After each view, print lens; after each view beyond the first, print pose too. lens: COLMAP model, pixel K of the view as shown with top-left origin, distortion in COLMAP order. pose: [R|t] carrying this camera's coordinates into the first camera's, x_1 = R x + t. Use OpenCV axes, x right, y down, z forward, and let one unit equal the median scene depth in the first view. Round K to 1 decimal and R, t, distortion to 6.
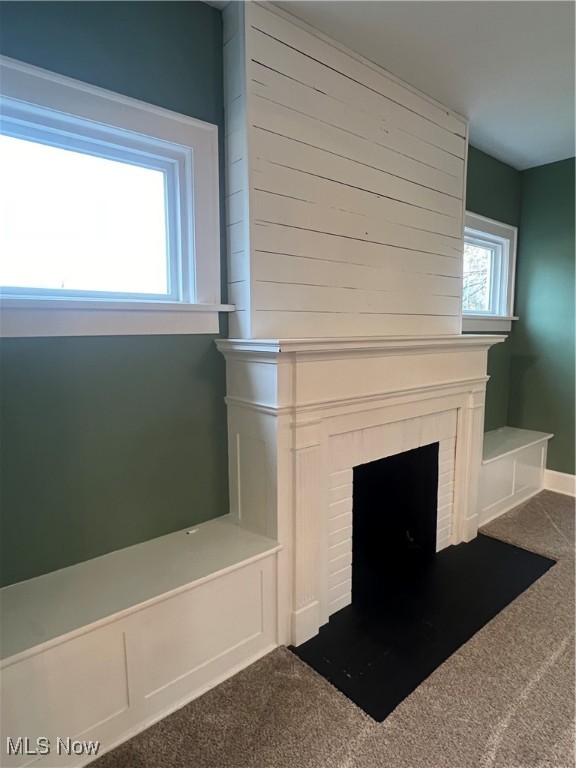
lens RADIAL K [[439.0, 0, 287.9], [0, 439.0, 382.5], [0, 0, 1]] dist [-0.007298, -0.000454]
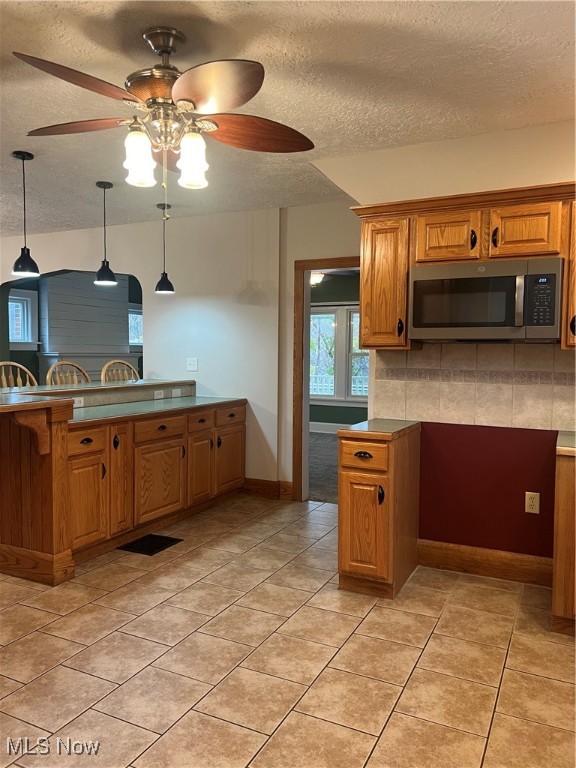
lens RADIAL K [[581.2, 0, 287.7], [0, 581.2, 380.9], [0, 0, 1]] dist [0.051241, -0.053302]
pose [[0.913609, -0.003756, 0.406576, -0.232083], [0.029110, 0.997995, -0.056193, 0.430842], [-0.405550, 0.063174, 0.911887, -3.873951]]
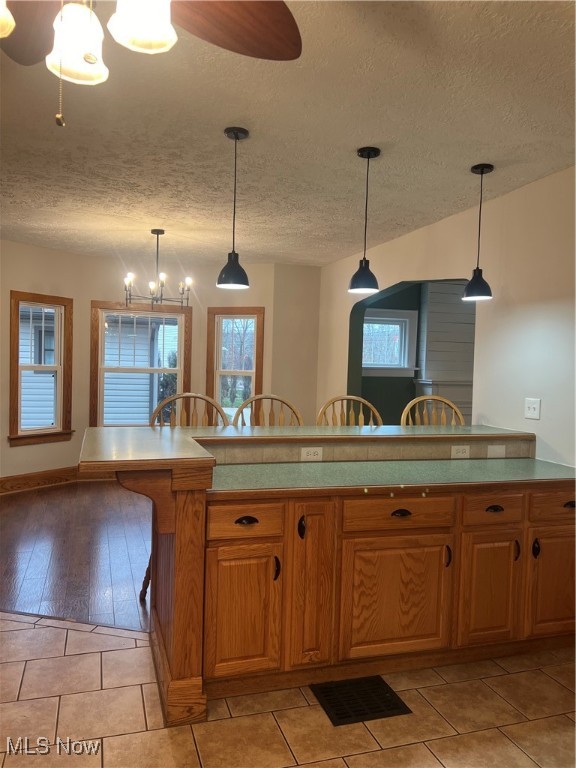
lens RADIAL K [[581.2, 0, 277.0], [0, 581.2, 387.3], [0, 0, 1]] dist [0.051241, -0.053302]
pose [[0.922195, 0.048888, -0.383622, 0.511293], [-0.078065, 0.995090, -0.060849, 0.273415], [0.378764, 0.086062, 0.921483, -3.025720]]
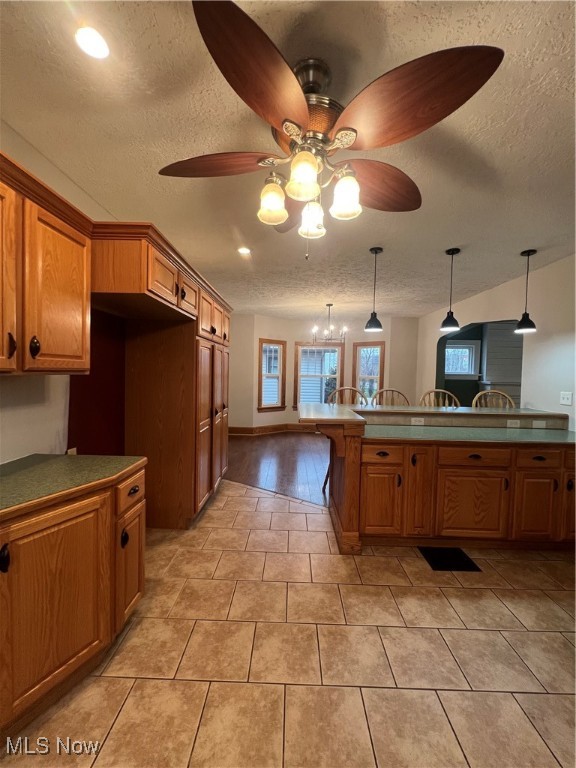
lens RADIAL K [[308.5, 0, 286.6], [0, 308.5, 383.0], [0, 0, 1]] dist [-0.002675, 0.000541]
pose [[0.756477, 0.049154, -0.652170, 0.489548], [-0.100952, 0.993997, -0.042181, 0.295144], [0.646182, 0.097746, 0.756898, -3.102027]]
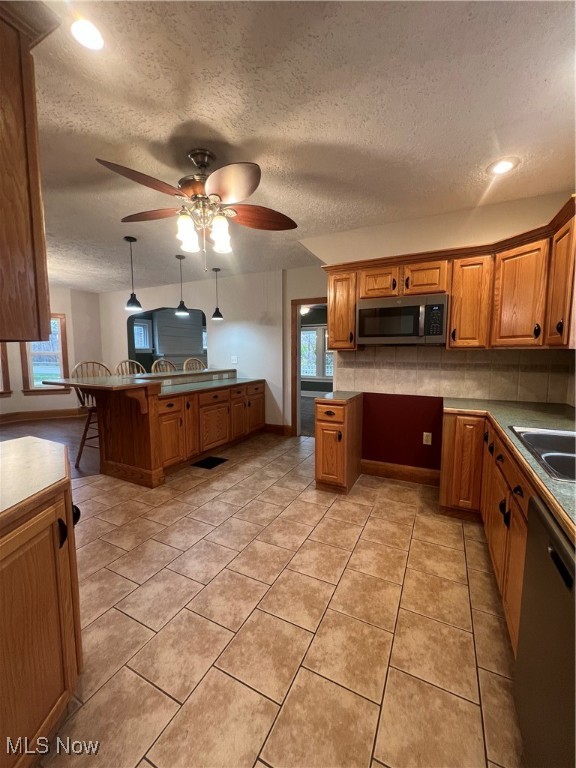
lens RADIAL K [[308.6, 0, 292.0], [0, 308.6, 381.6], [0, 0, 1]] dist [0.002065, 0.000211]
pose [[0.914809, -0.031127, 0.402687, -0.121693], [0.038856, 0.999184, -0.011038, 0.411713], [-0.402014, 0.025744, 0.915271, -3.730815]]
